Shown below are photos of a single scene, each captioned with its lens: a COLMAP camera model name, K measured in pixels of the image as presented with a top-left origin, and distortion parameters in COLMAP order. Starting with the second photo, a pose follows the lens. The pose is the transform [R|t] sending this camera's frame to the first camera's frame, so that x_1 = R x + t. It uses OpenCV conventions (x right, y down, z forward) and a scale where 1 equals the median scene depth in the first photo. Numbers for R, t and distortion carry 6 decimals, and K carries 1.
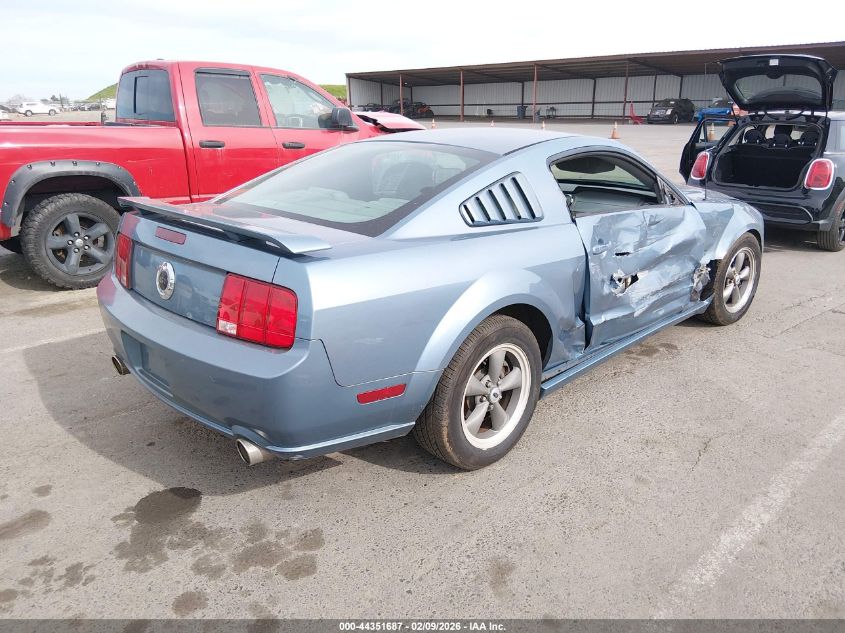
lens RADIAL K [[680.8, 0, 430.3], [0, 680.8, 316.8], [0, 0, 1]] dist [-0.003622, -0.002474]
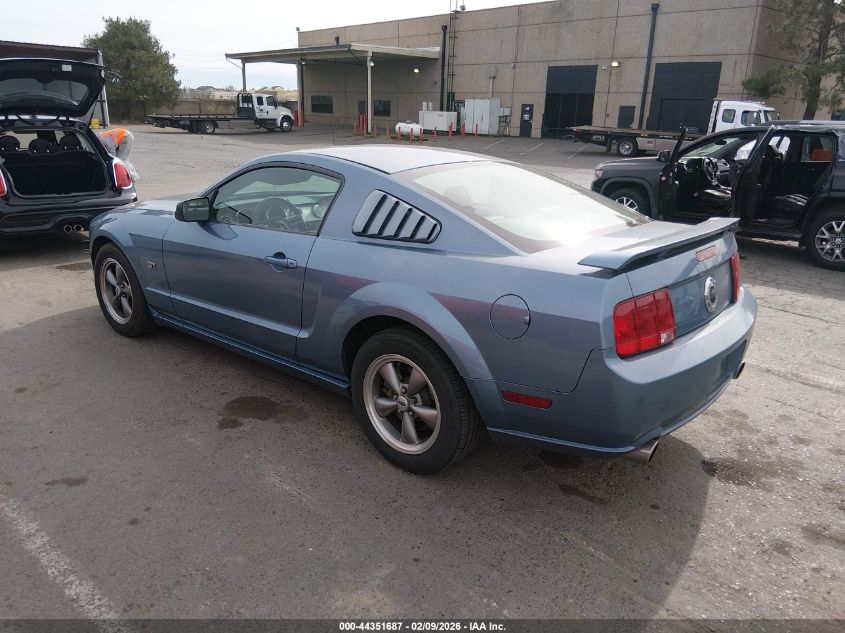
lens RADIAL K [[680.8, 0, 430.3], [0, 680.8, 316.8], [0, 0, 1]] dist [-0.003622, -0.002474]
pose [[-0.134655, -0.286678, 0.948517, -1.292689], [0.275612, 0.908625, 0.313748, -0.452527], [-0.951791, 0.303670, -0.043339, 1.399218]]
